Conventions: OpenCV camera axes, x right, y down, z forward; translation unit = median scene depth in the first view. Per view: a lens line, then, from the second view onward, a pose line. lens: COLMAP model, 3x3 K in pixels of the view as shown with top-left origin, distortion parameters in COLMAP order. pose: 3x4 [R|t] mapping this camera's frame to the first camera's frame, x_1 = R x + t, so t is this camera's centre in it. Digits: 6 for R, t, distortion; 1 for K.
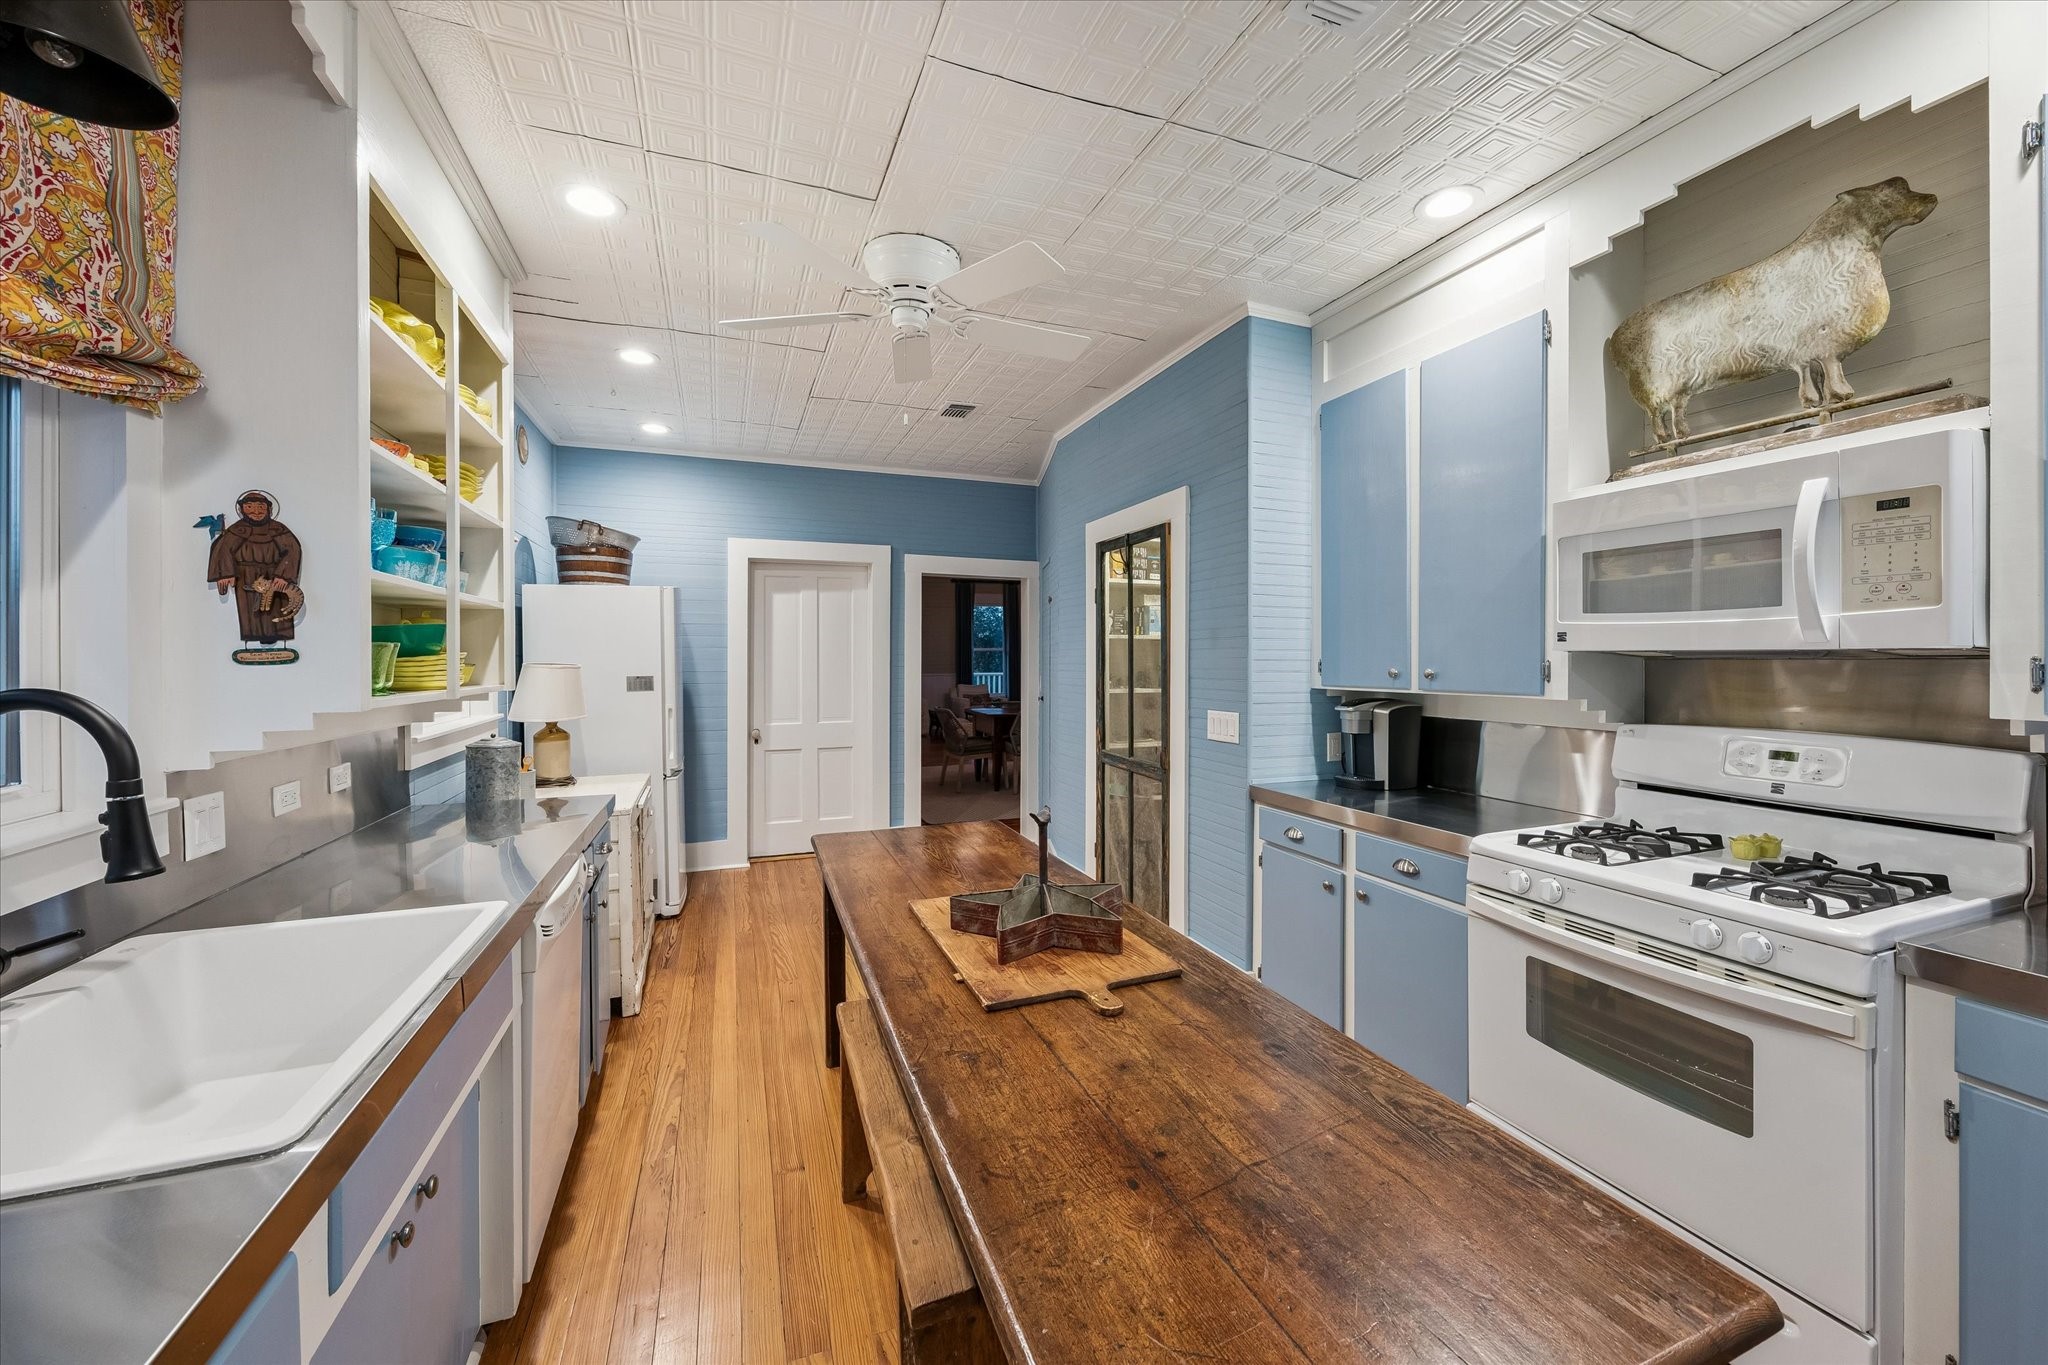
lens RADIAL K [[793.0, 0, 1032.3], [0, 793.0, 667.3], [0, 0, 1]] dist [-0.002209, 0.000058]
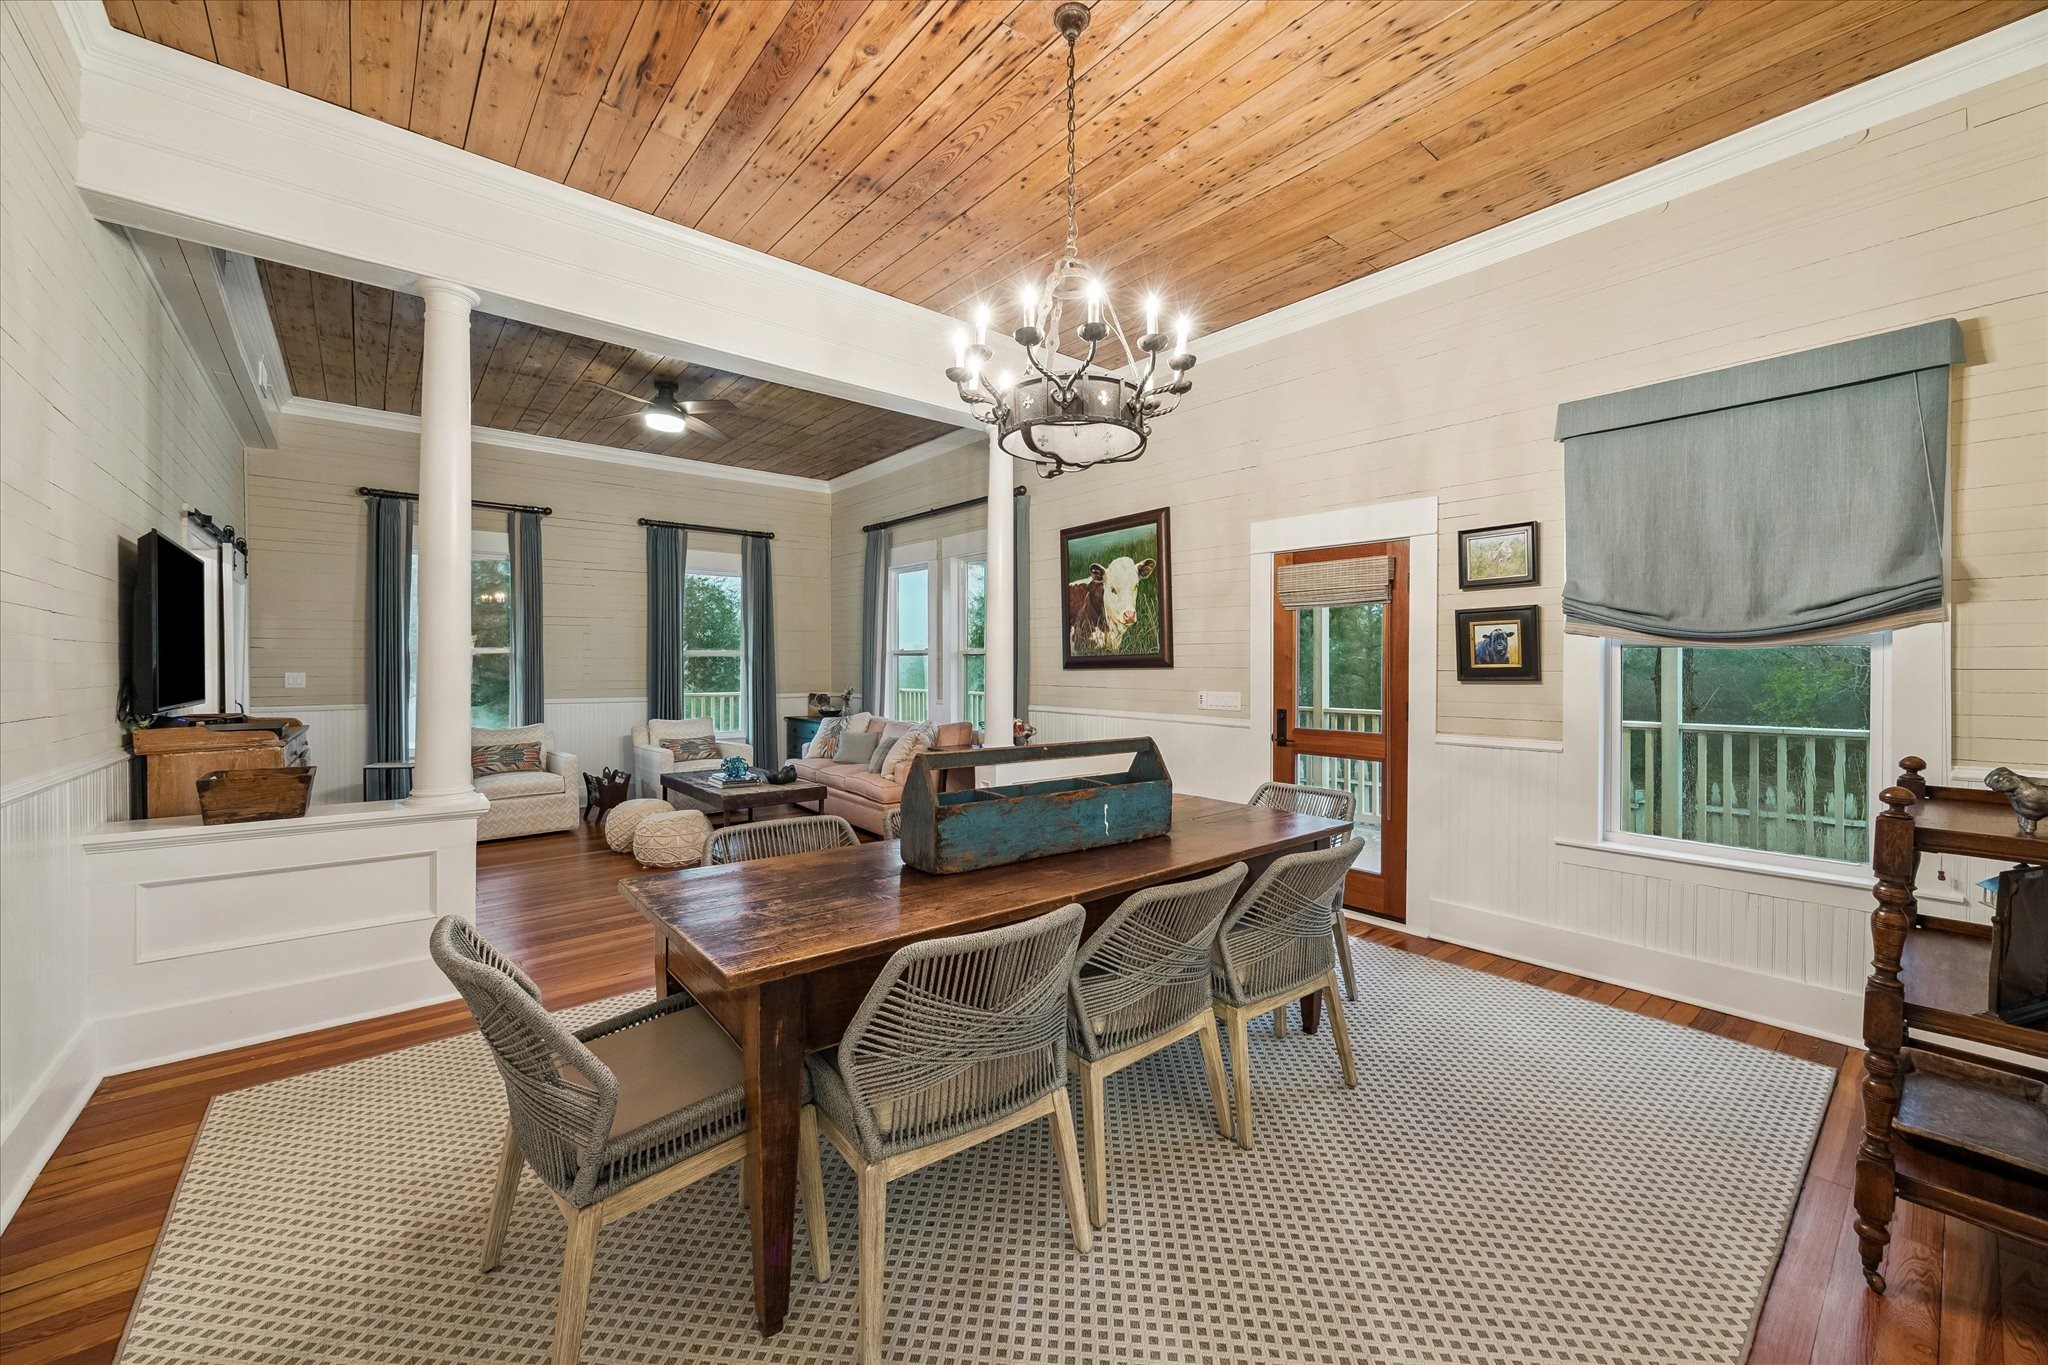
lens RADIAL K [[793.0, 0, 1025.4], [0, 793.0, 671.8], [0, 0, 1]] dist [-0.002209, 0.000058]
pose [[0.944455, 0.001146, 0.328638, -0.032975], [0.000695, 0.999985, -0.005487, -0.006396], [-0.328640, 0.005411, 0.944440, 0.435357]]
